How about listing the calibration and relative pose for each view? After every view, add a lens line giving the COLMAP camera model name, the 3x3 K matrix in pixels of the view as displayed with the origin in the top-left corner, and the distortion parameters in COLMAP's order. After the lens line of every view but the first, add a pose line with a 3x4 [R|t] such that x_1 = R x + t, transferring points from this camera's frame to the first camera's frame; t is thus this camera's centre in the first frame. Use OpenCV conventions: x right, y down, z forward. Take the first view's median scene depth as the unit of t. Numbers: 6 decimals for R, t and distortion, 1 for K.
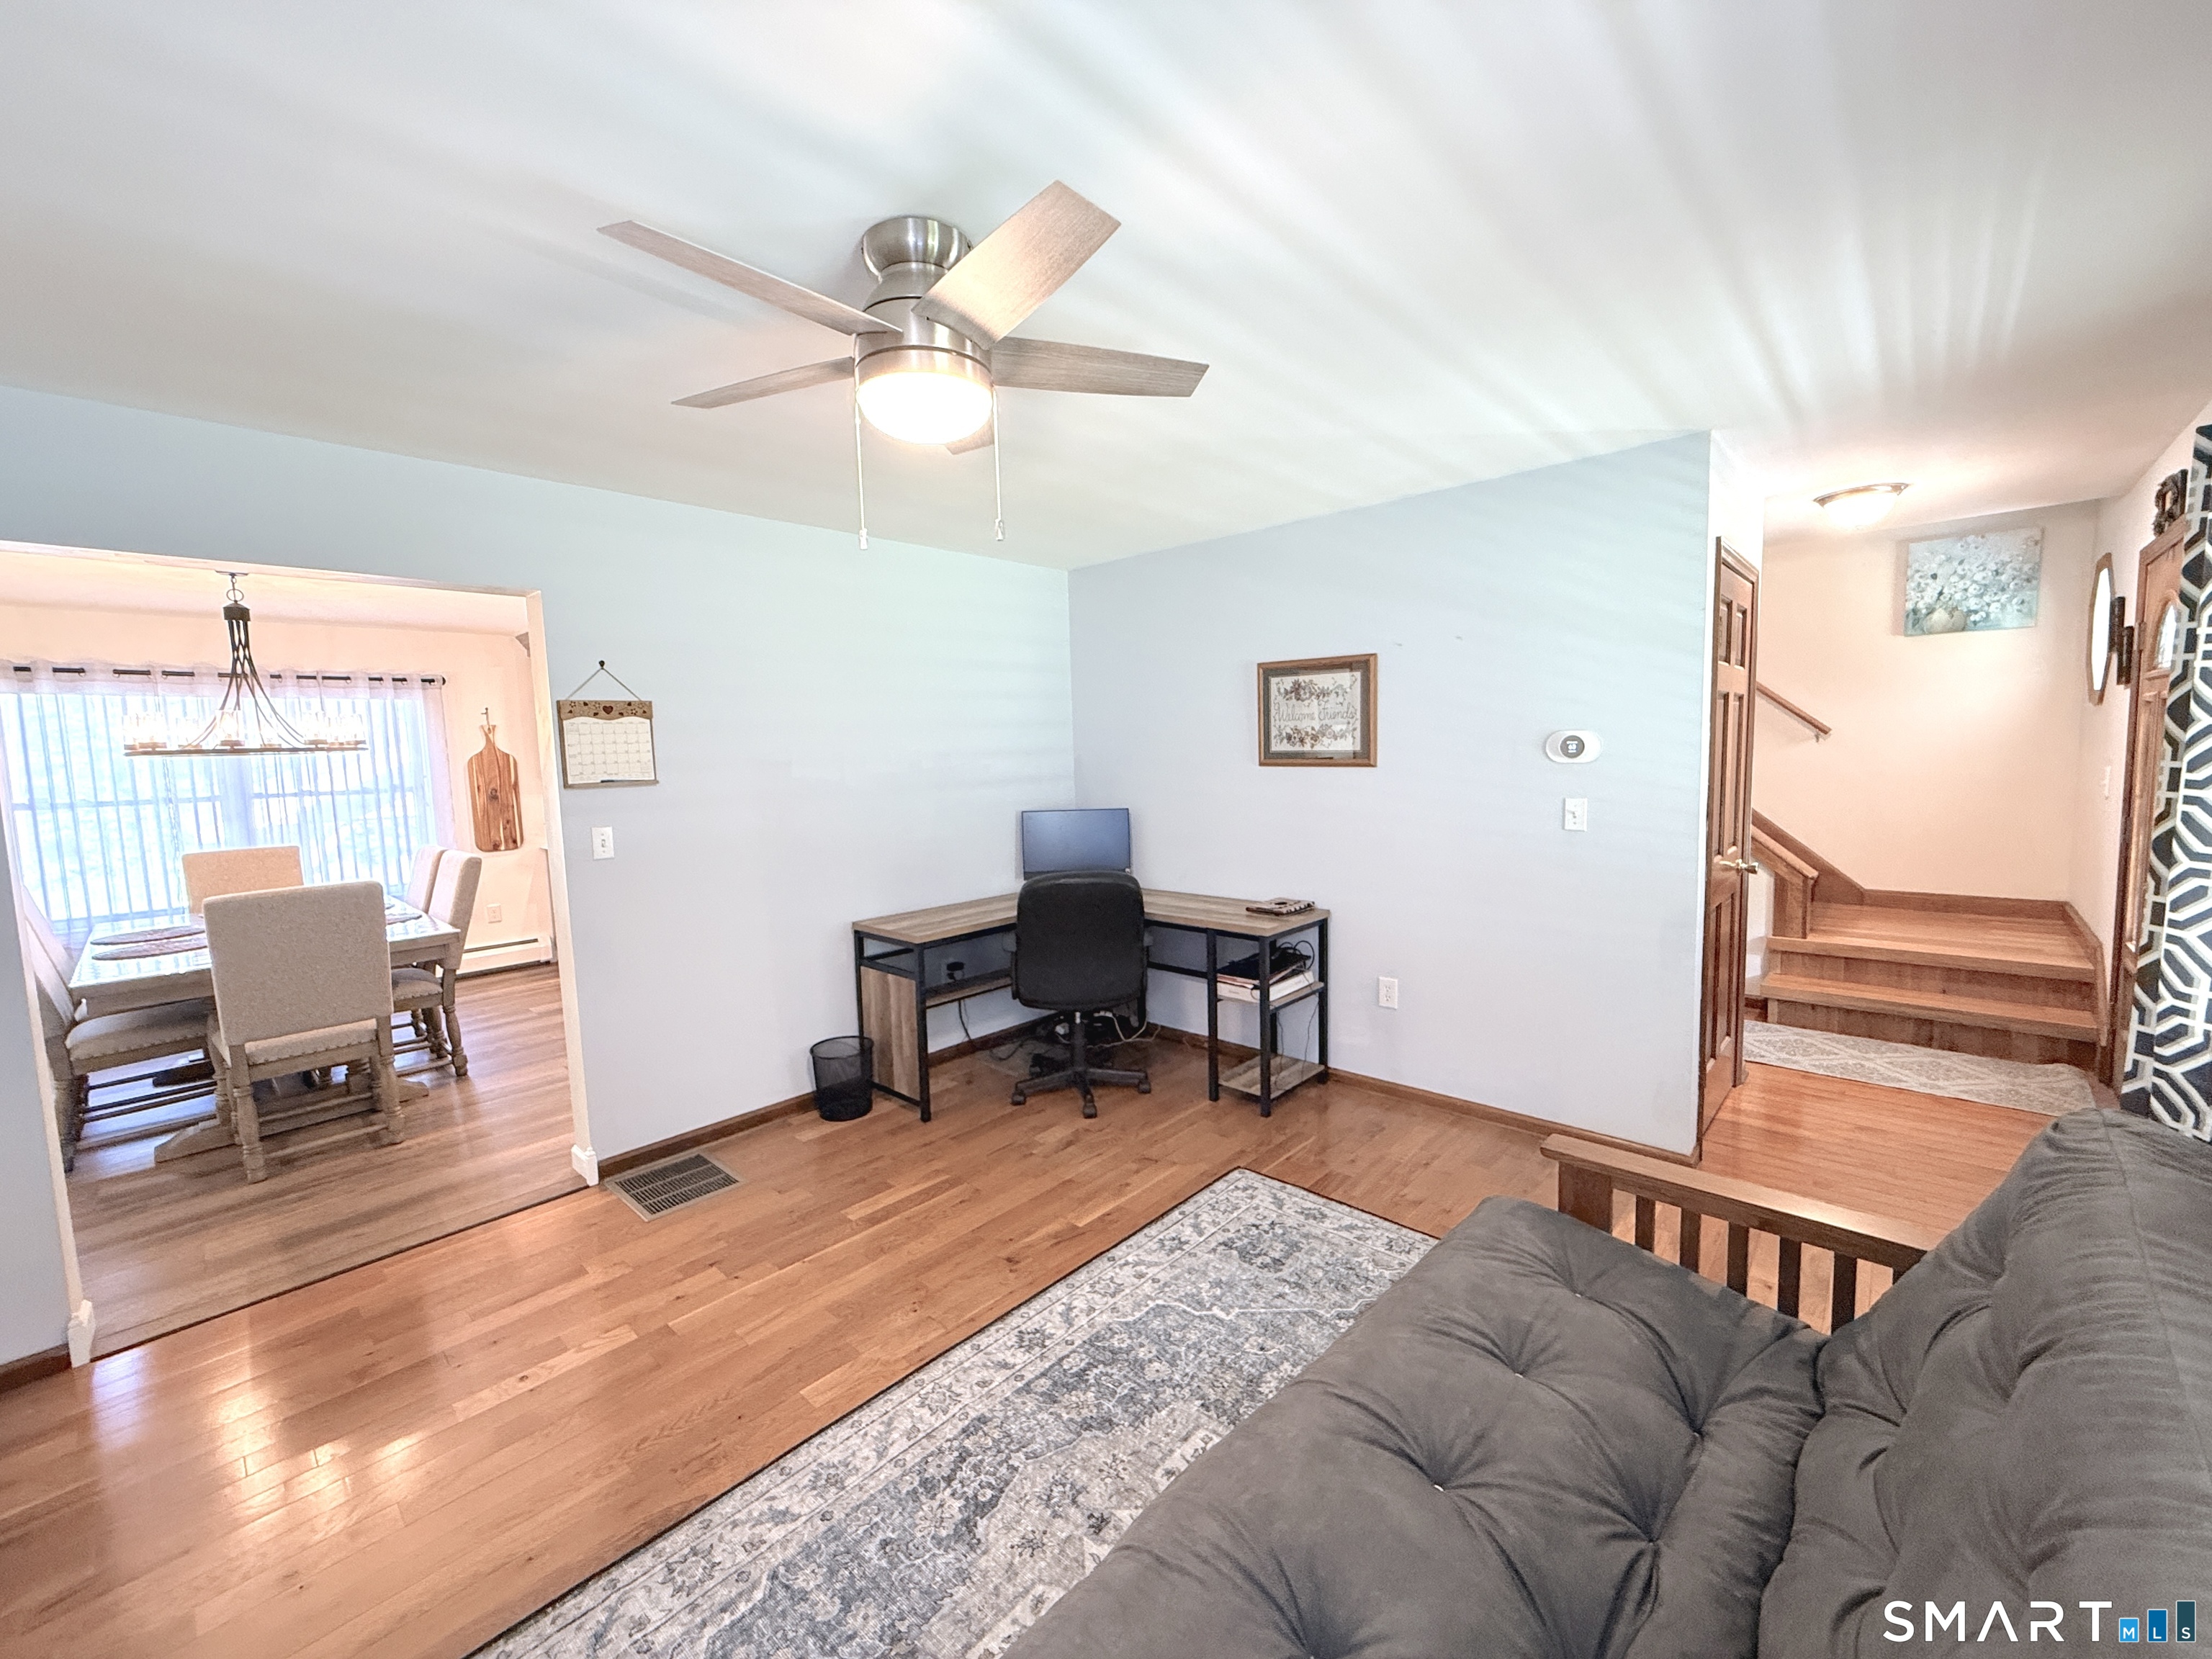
lens RADIAL K [[881.7, 0, 1102.6], [0, 881.7, 833.0], [0, 0, 1]] dist [0.001326, -0.000371]
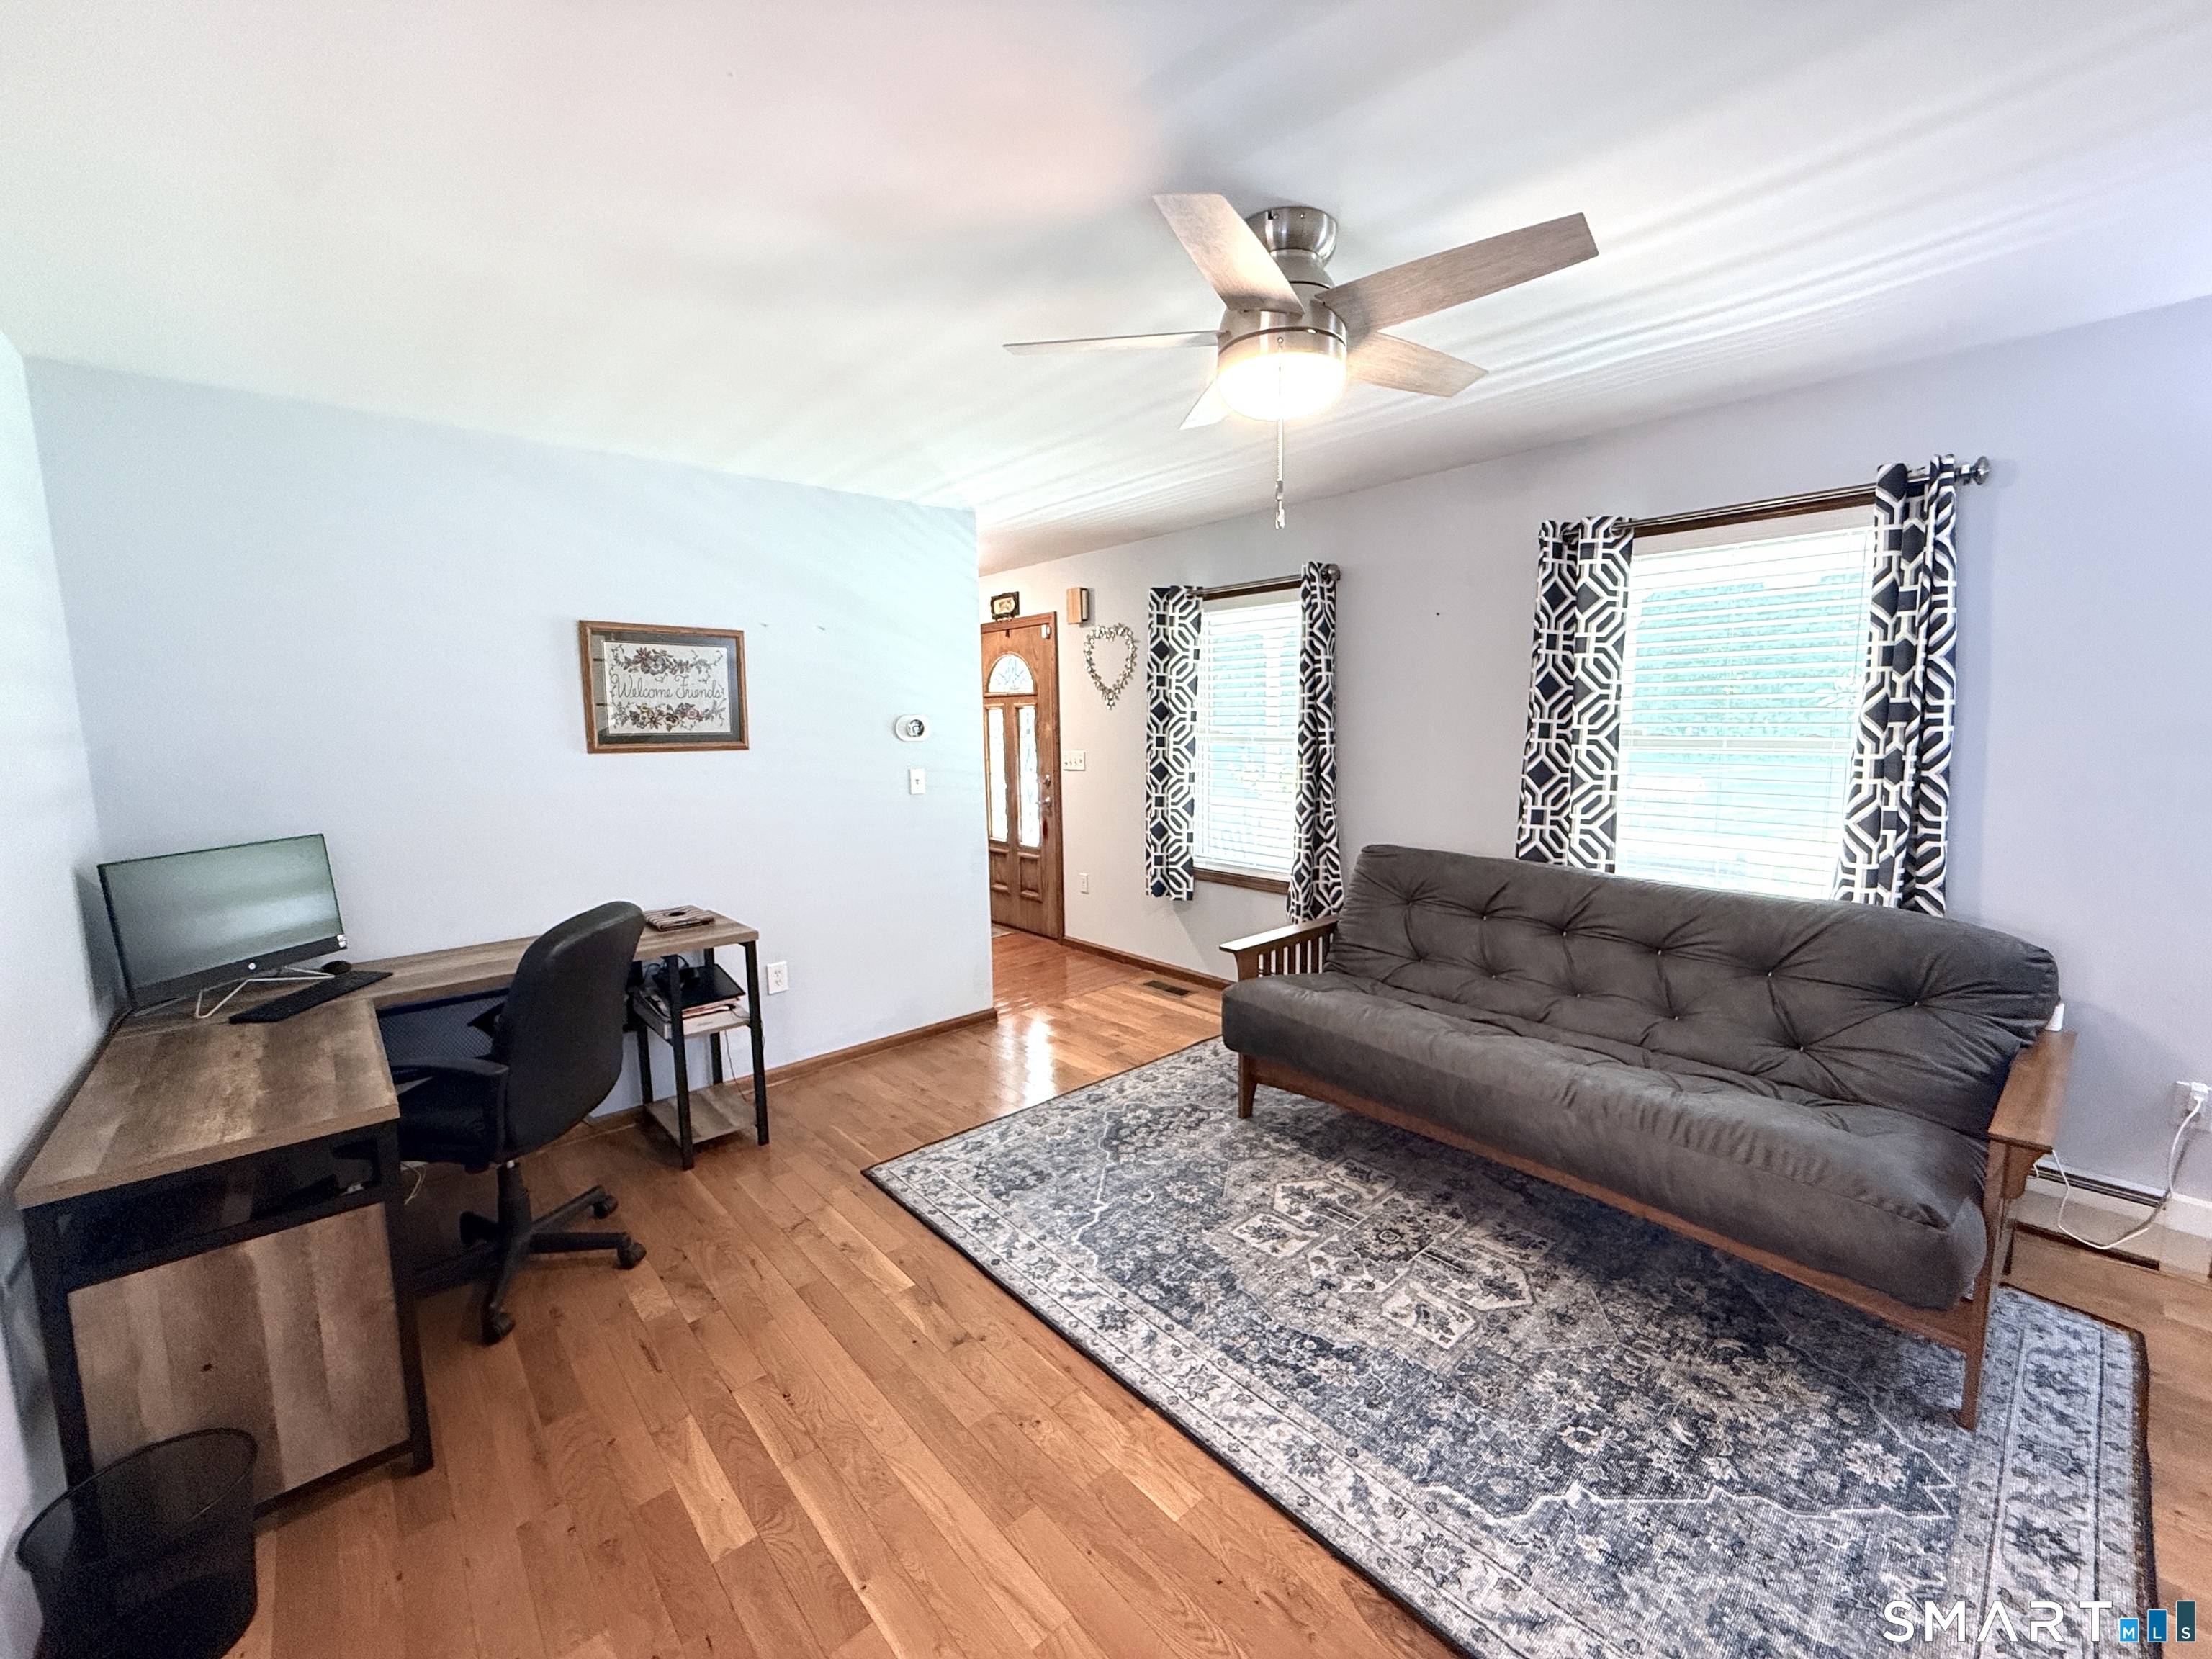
lens RADIAL K [[881.7, 0, 1099.2], [0, 881.7, 821.7], [0, 0, 1]] dist [0.001326, -0.000371]
pose [[0.099700, -0.090452, 0.990898, -1.044710], [0.110892, 0.990666, 0.079273, -0.051709], [-0.988819, 0.101979, 0.108800, 0.895126]]
